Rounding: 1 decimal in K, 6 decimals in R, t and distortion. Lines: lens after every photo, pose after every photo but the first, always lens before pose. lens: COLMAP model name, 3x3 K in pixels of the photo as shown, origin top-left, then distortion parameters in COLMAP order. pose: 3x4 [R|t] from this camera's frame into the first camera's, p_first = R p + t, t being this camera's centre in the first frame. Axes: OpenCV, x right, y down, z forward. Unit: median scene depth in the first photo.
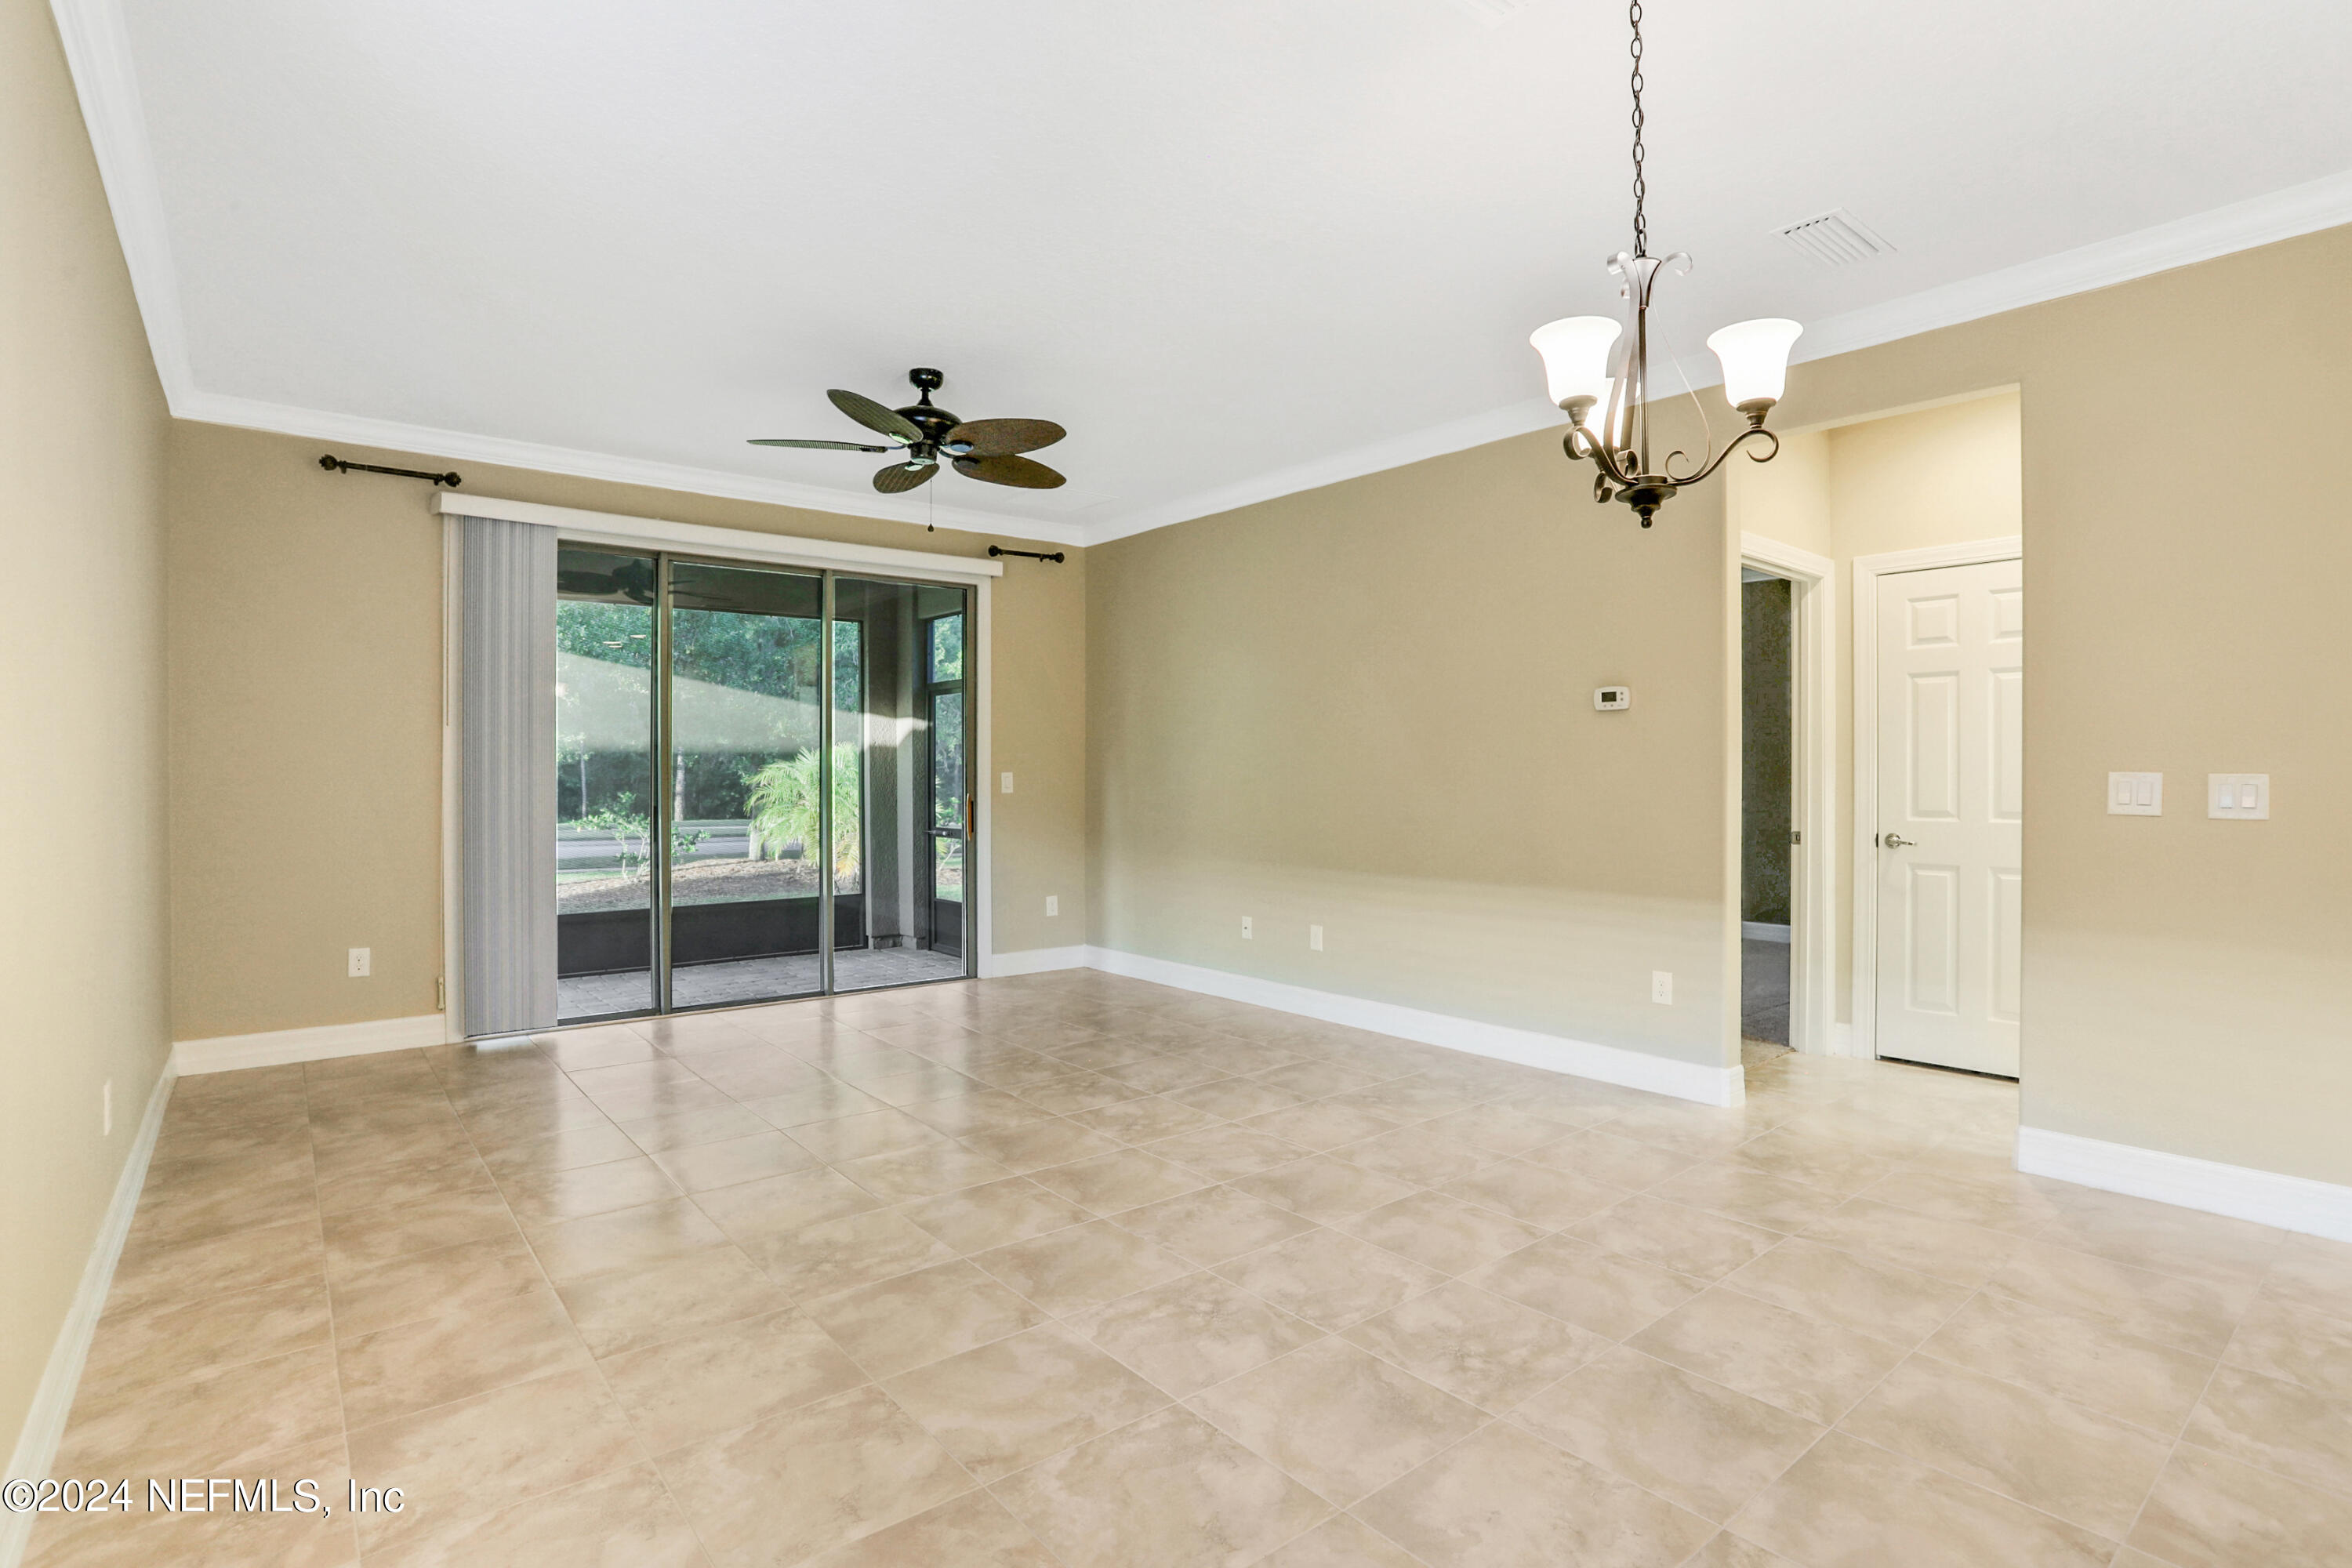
lens RADIAL K [[1148.9, 0, 1151.1], [0, 1148.9, 787.8], [0, 0, 1]] dist [-0.077699, 0.027608]
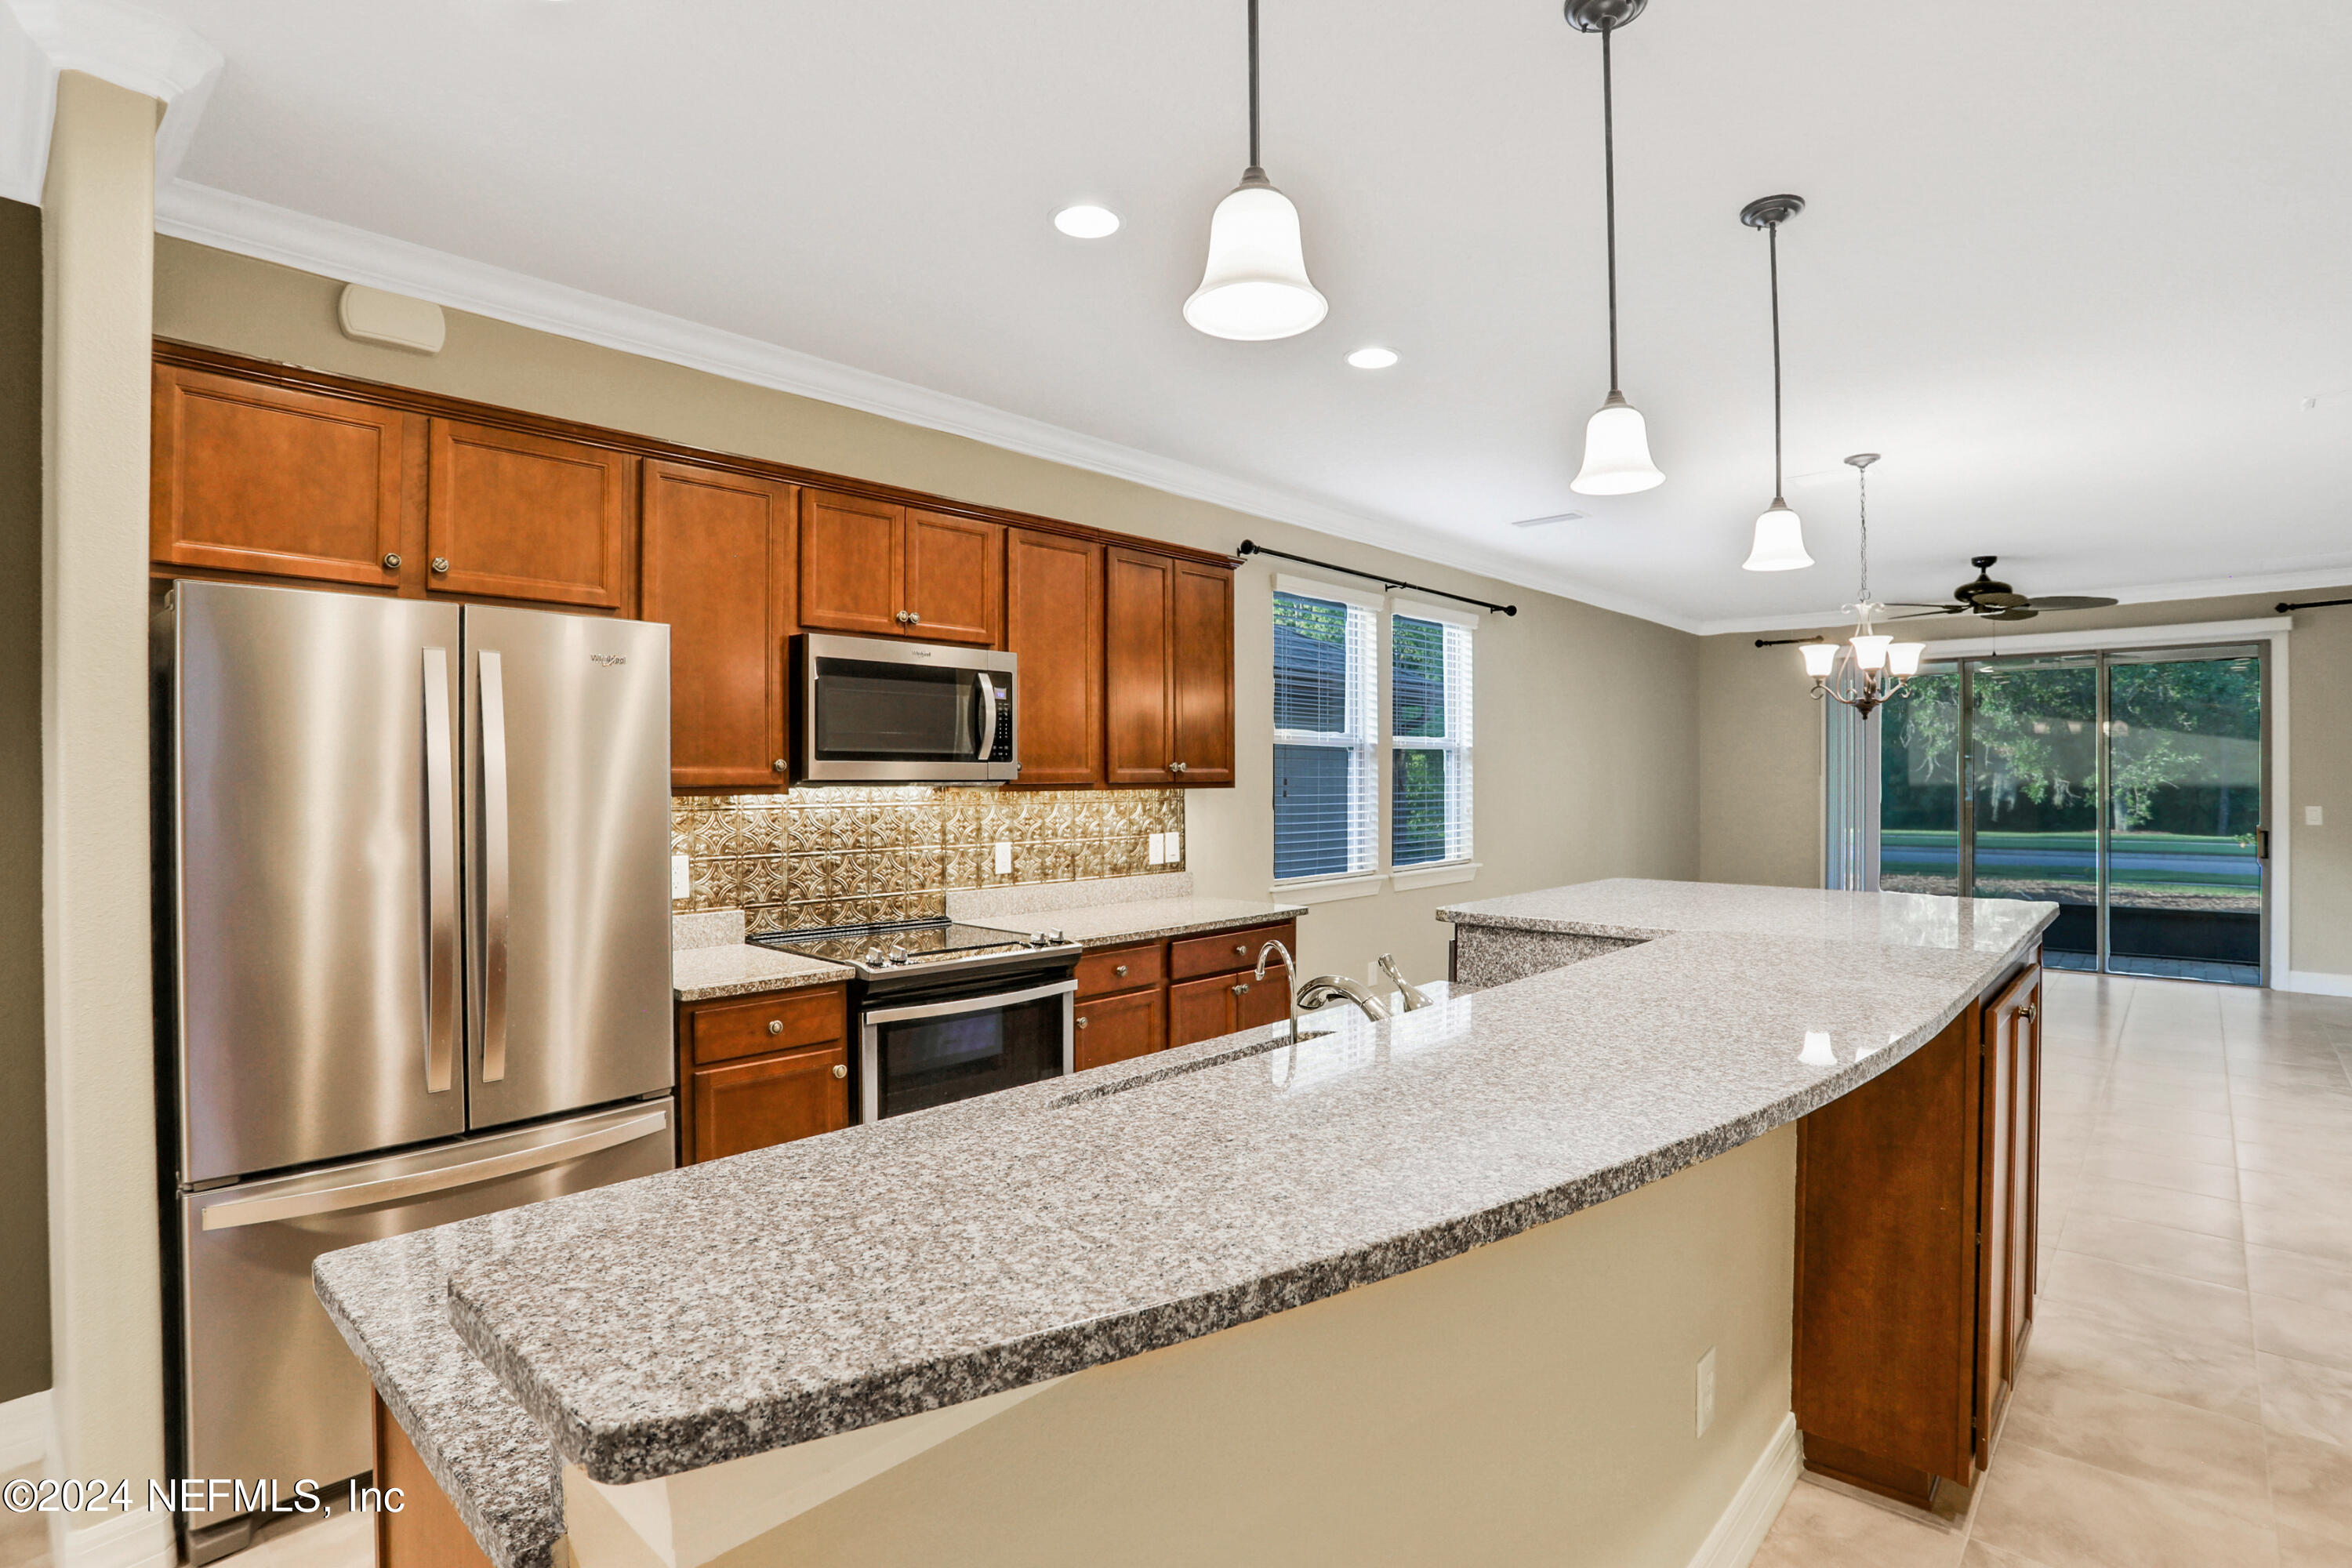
lens RADIAL K [[1127.1, 0, 1176.0], [0, 1127.1, 784.0], [0, 0, 1]] dist [-0.060975, 0.018631]
pose [[0.137843, 0.007284, -0.990427, 1.071716], [-0.007979, 0.999949, 0.006244, -0.047177], [0.990422, 0.007042, 0.137894, -0.301395]]
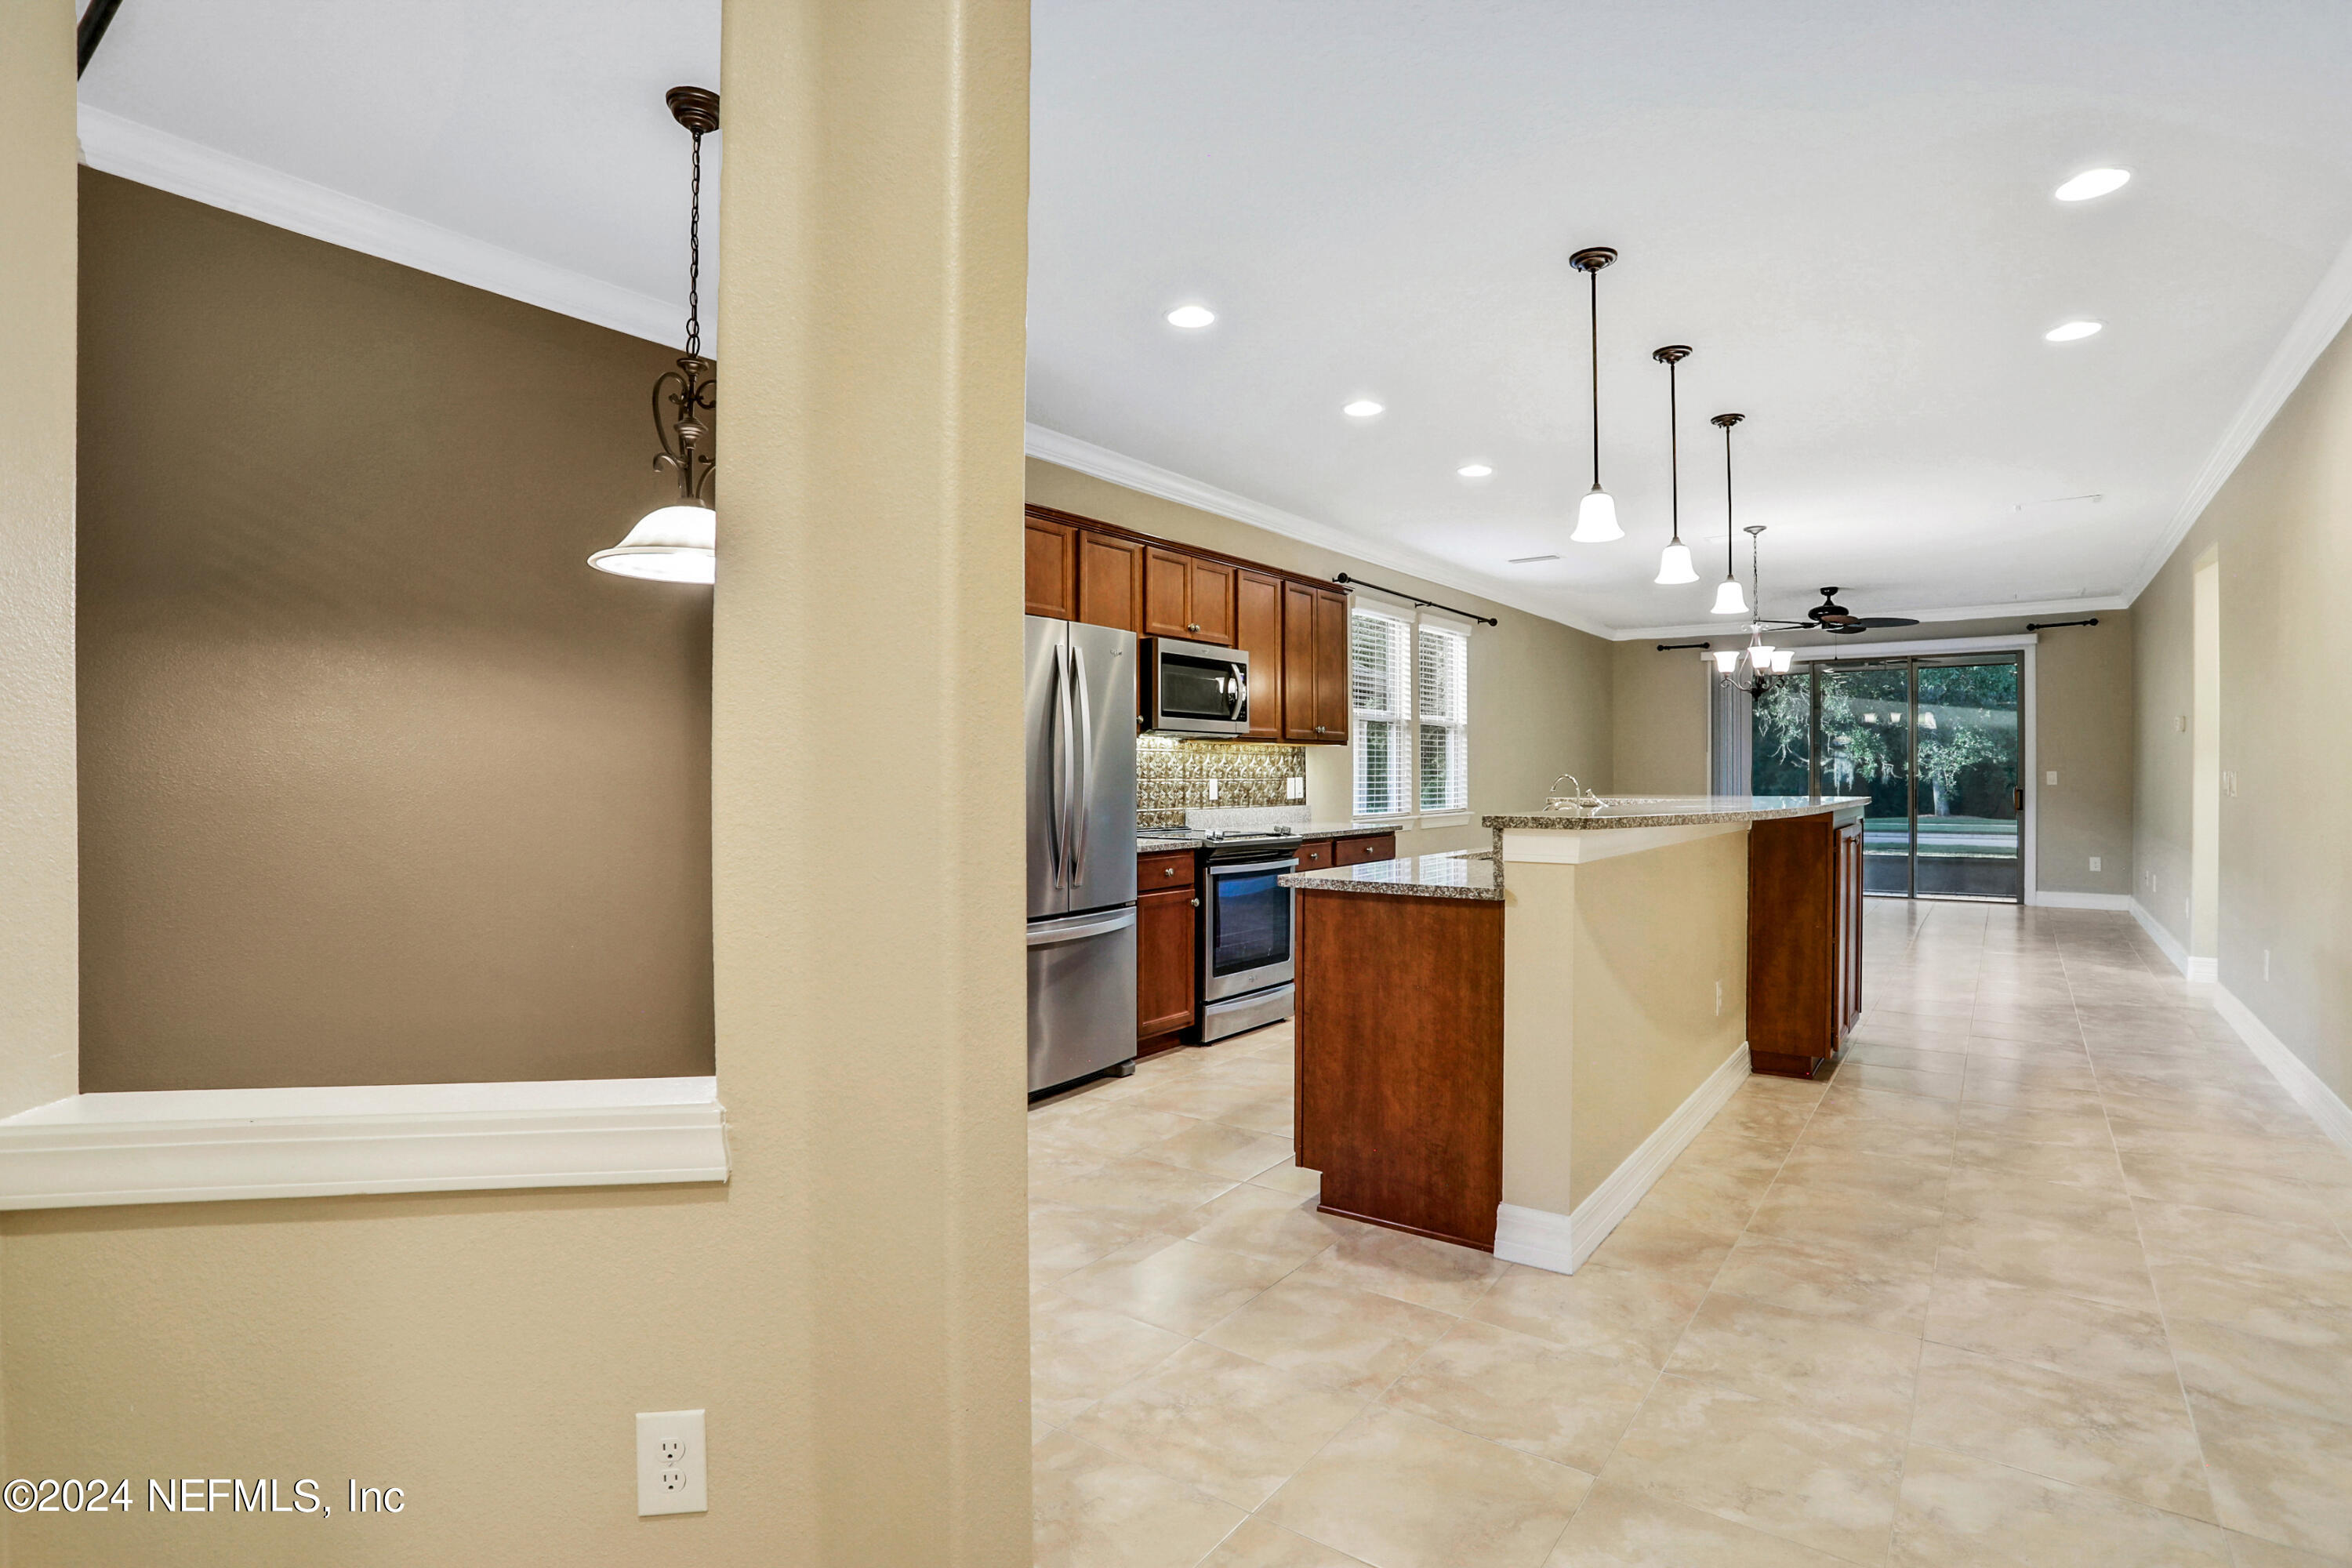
lens RADIAL K [[1148.9, 0, 1151.1], [0, 1148.9, 787.8], [0, 0, 1]] dist [-0.077699, 0.027608]
pose [[0.230898, 0.011289, -0.972913, 1.471588], [-0.007306, 0.999925, 0.009869, 0.004422], [0.972951, 0.004829, 0.230963, -0.702720]]
